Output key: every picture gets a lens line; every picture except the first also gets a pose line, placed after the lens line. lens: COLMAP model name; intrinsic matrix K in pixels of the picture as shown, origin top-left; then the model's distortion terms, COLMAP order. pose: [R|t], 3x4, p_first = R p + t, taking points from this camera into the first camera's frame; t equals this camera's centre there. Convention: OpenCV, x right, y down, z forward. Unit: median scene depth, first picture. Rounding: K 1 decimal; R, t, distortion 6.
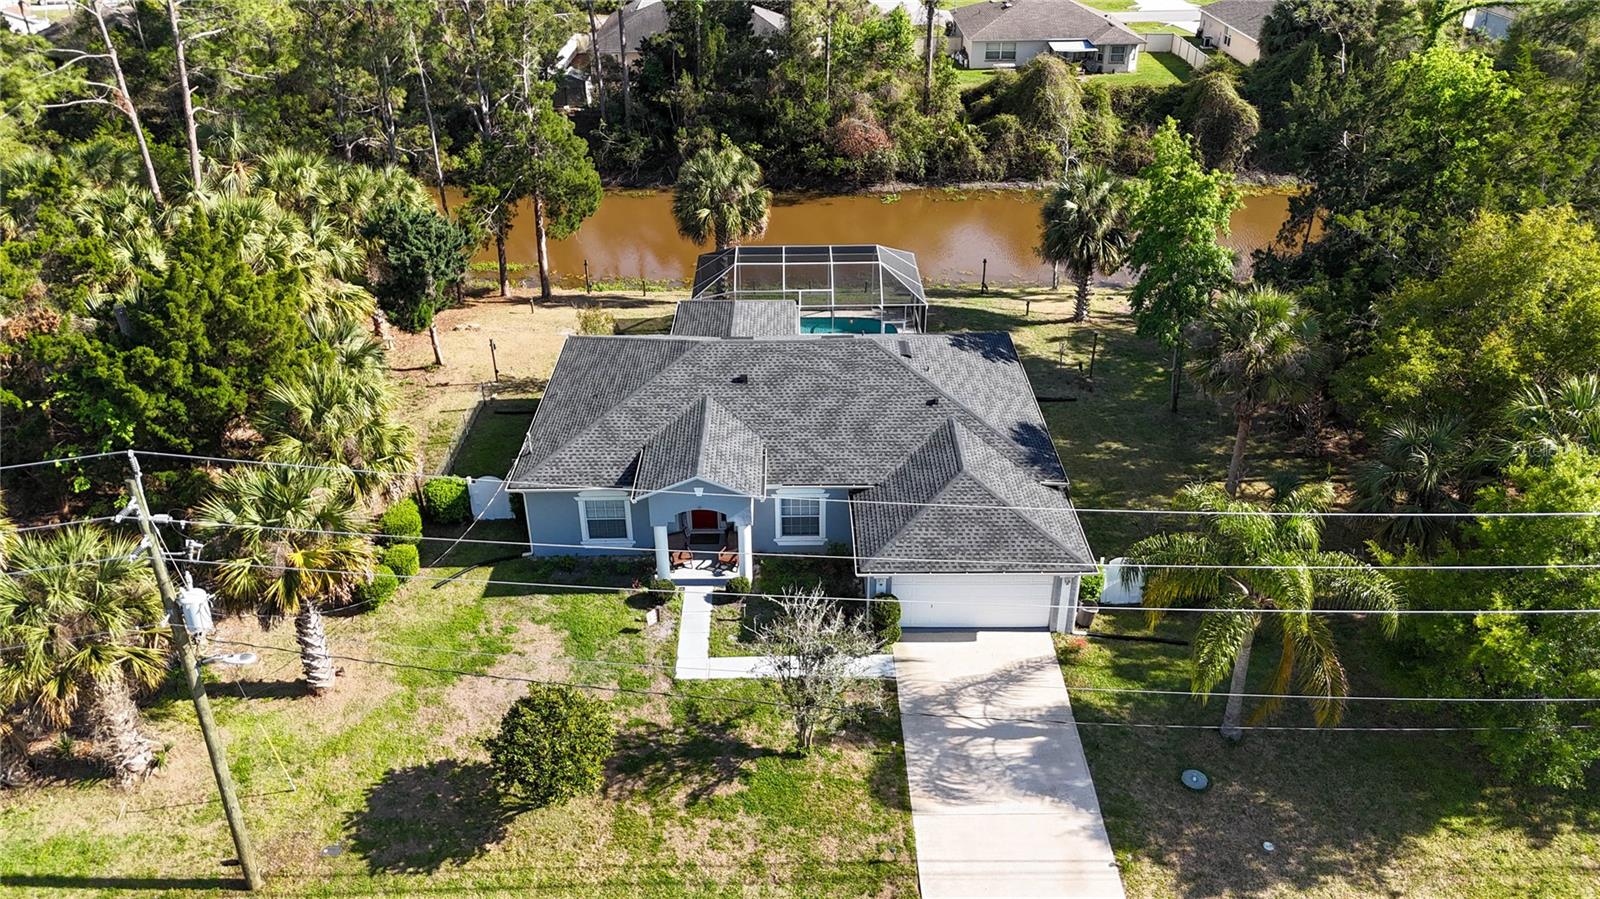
lens RADIAL K [[1163.6, 0, 800.0], [0, 1163.6, 449.5], [0, 0, 1]] dist [0.034919, -0.004602]
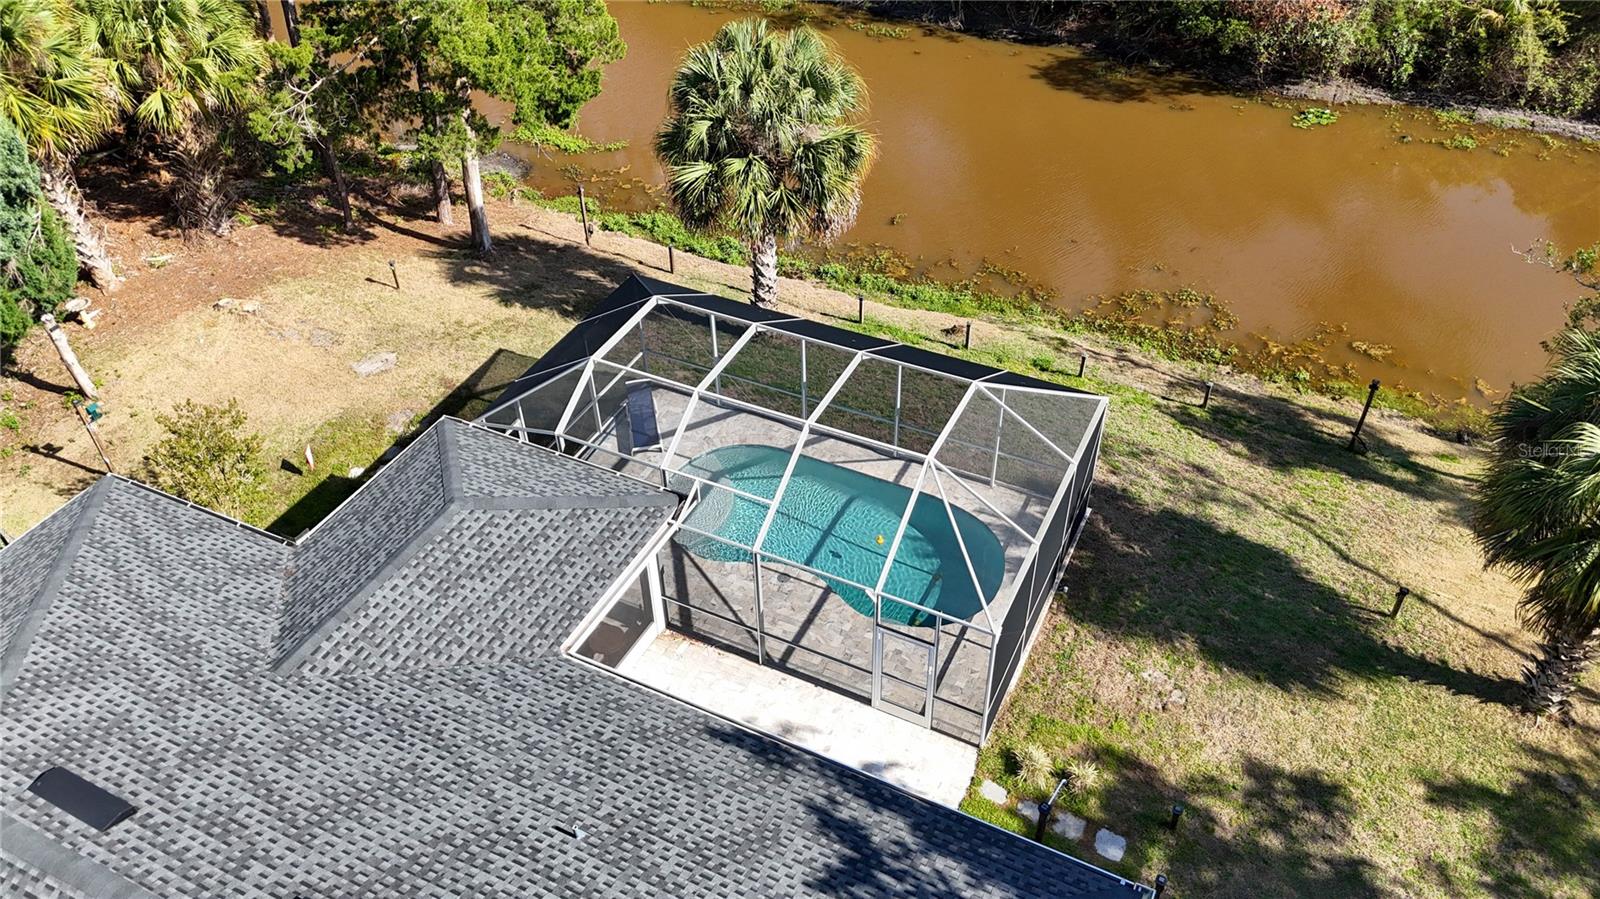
lens RADIAL K [[1163.6, 0, 800.0], [0, 1163.6, 449.5], [0, 0, 1]] dist [0.034919, -0.004602]
pose [[0.892813, 0.282269, -0.351012, 0.236267], [-0.209477, 0.950086, 0.231207, -0.354352], [0.398754, -0.132896, 0.907378, 0.986169]]
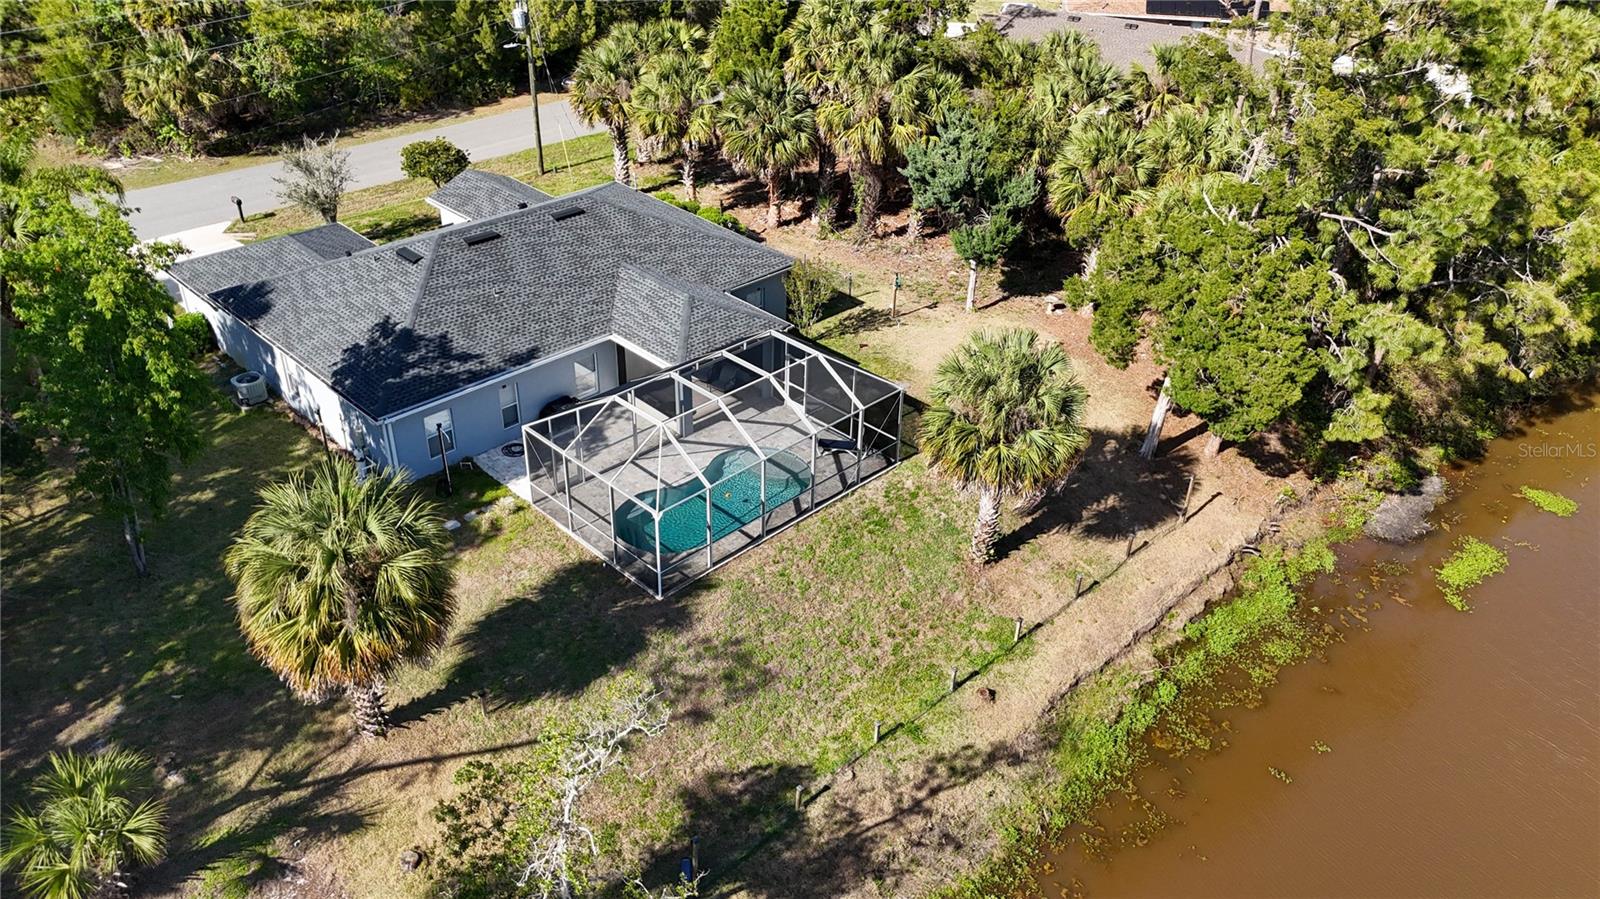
lens RADIAL K [[1163.6, 0, 800.0], [0, 1163.6, 449.5], [0, 0, 1]] dist [0.034919, -0.004602]
pose [[-0.710731, 0.358935, -0.605001, 0.601496], [-0.377311, 0.531349, 0.758489, -1.011746], [0.593715, 0.767355, -0.242216, 1.846443]]
